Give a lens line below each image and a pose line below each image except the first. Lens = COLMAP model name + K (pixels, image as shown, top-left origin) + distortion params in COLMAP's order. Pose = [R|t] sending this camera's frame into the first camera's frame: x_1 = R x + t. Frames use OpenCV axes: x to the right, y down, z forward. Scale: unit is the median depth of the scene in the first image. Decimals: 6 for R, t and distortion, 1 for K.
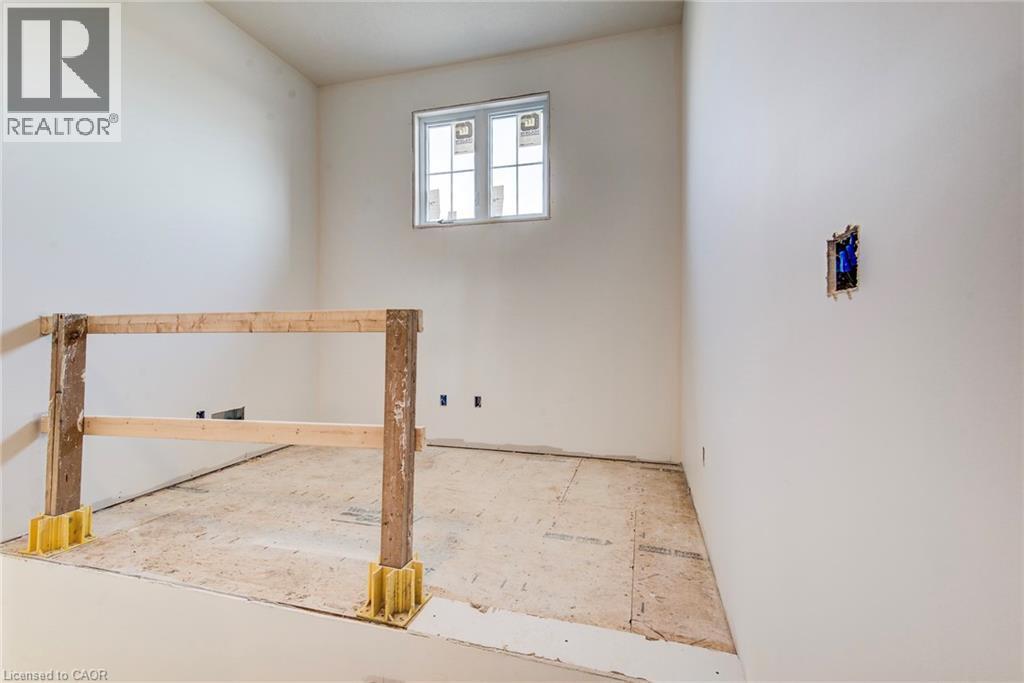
lens RADIAL K [[457.8, 0, 512.9], [0, 457.8, 331.0], [0, 0, 1]] dist [0.001042, 0.000119]
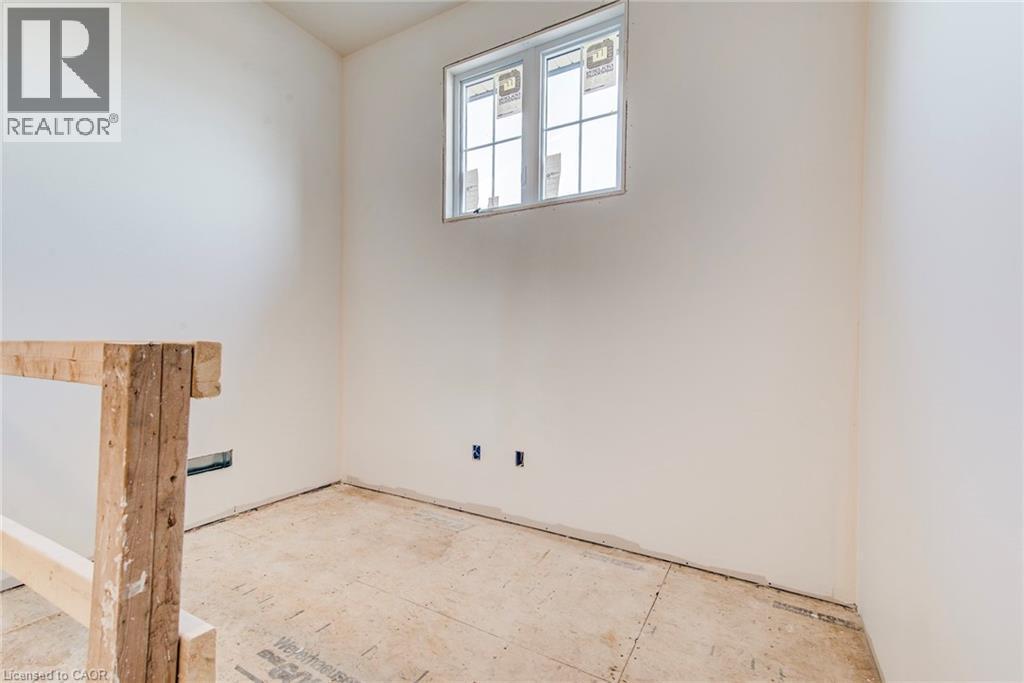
lens RADIAL K [[448.9, 0, 511.7], [0, 448.9, 349.8], [0, 0, 1]] dist [0.014250, -0.000010]
pose [[0.971020, 0.013179, -0.238635, 0.075180], [-0.011246, 0.999892, 0.009458, -0.022061], [0.238734, -0.006500, 0.971063, 0.310480]]
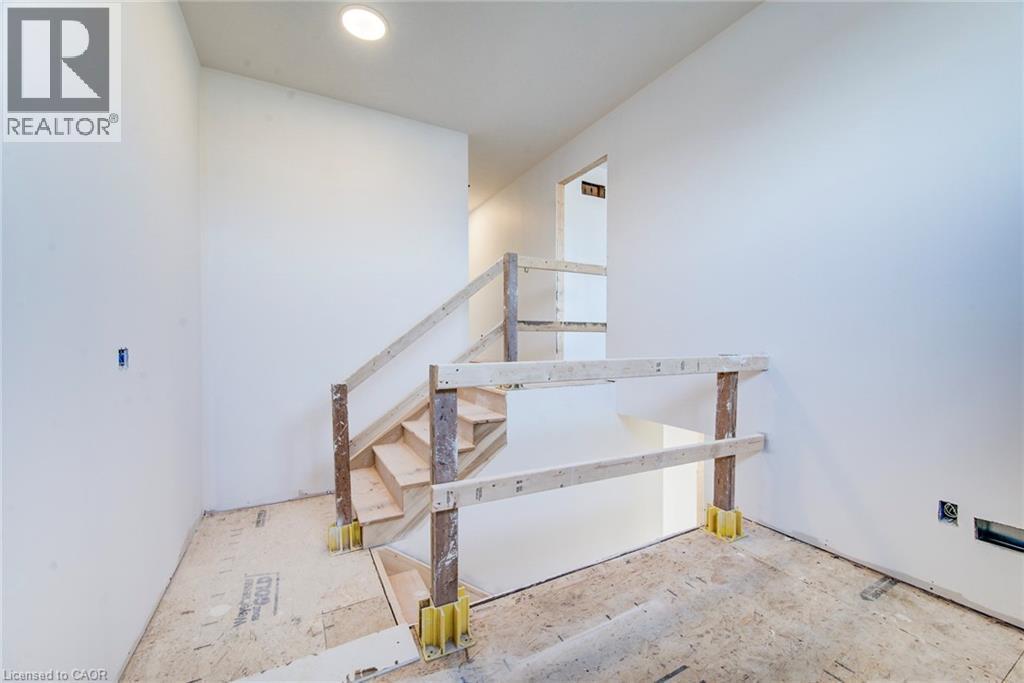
lens RADIAL K [[396.9, 0, 515.3], [0, 396.9, 340.2], [0, 0, 1]] dist [0.000123, -0.000257]
pose [[-0.713382, 0.006667, -0.700744, 0.127443], [0.005056, 0.999978, 0.004368, -0.049436], [0.700757, -0.000427, -0.713400, 0.812863]]
